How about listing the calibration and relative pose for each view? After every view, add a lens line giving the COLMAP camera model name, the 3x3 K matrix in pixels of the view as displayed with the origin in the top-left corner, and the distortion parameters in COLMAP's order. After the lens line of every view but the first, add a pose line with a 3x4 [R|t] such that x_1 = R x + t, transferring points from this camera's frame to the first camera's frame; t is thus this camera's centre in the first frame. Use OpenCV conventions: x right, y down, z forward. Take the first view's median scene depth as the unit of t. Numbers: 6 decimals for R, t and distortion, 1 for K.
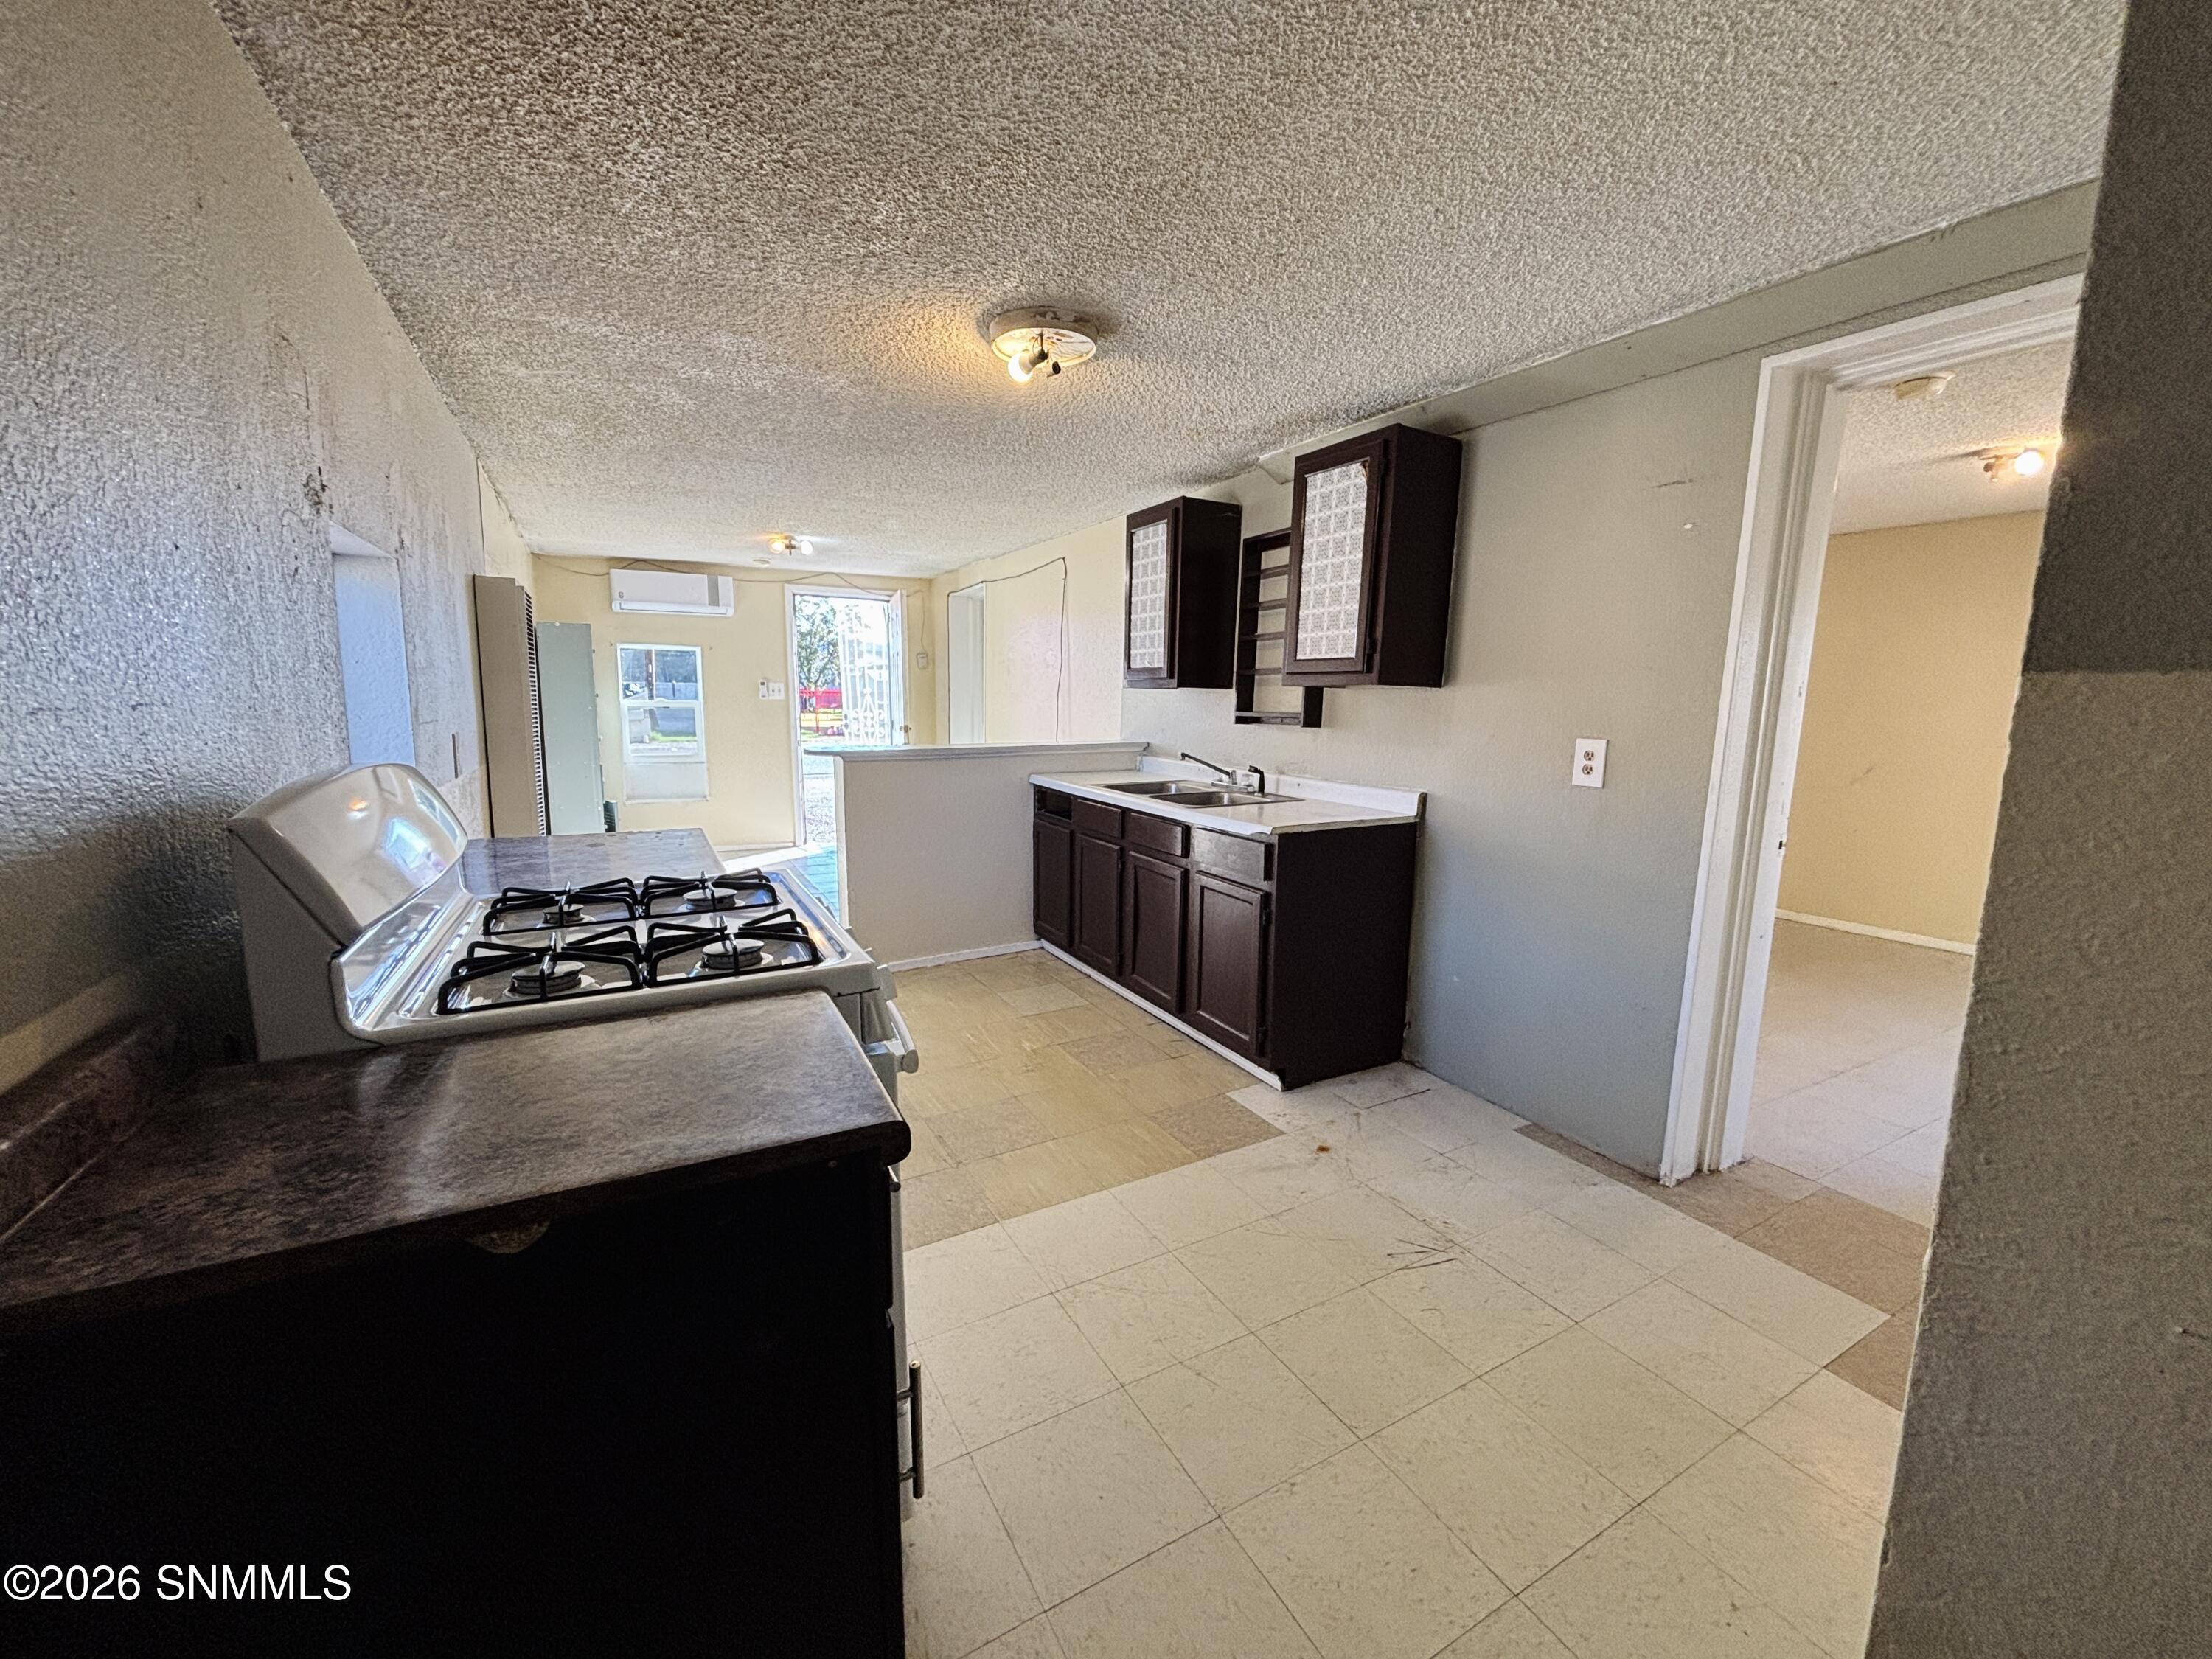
lens RADIAL K [[879.4, 0, 1106.0], [0, 879.4, 829.5], [0, 0, 1]] dist [0.006877, -0.004939]
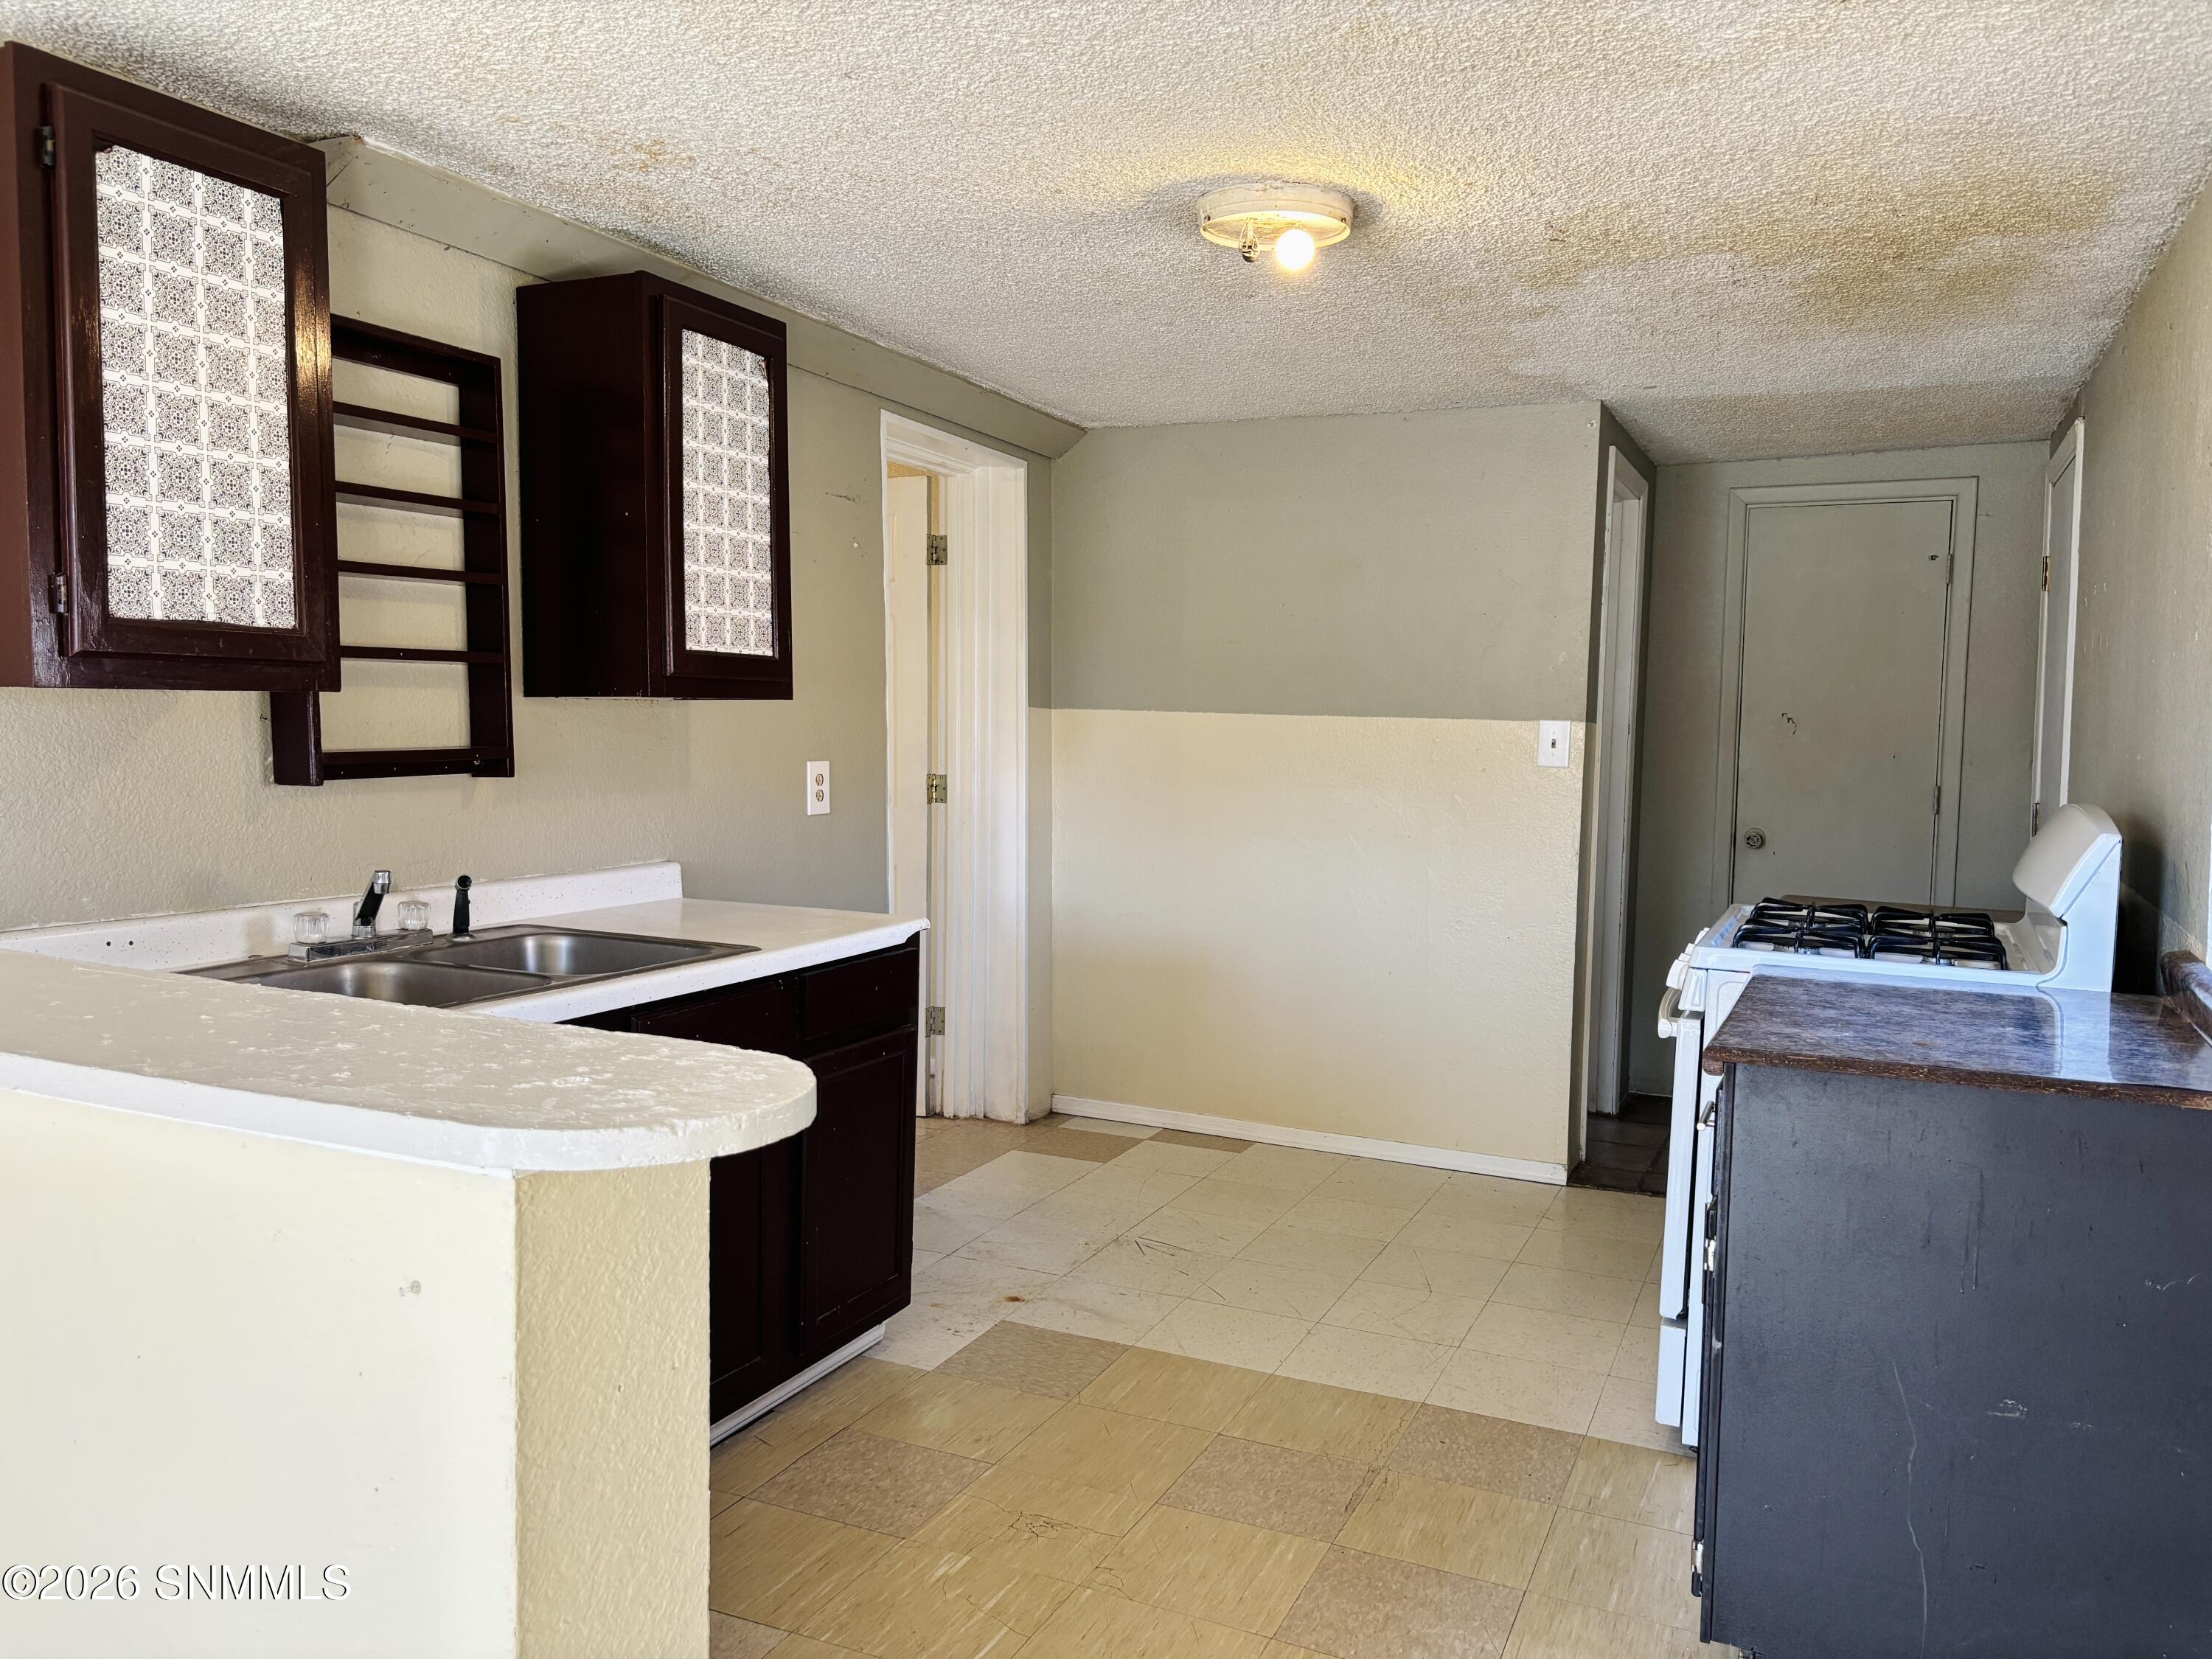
lens RADIAL K [[1688.1, 0, 1113.1], [0, 1688.1, 833.1], [0, 0, 1]] dist [-0.040740, 0.142843]
pose [[-0.607551, -0.082068, 0.790029, -0.893949], [0.091919, 0.980700, 0.172563, -0.273119], [-0.788944, 0.177459, -0.588282, 1.635719]]
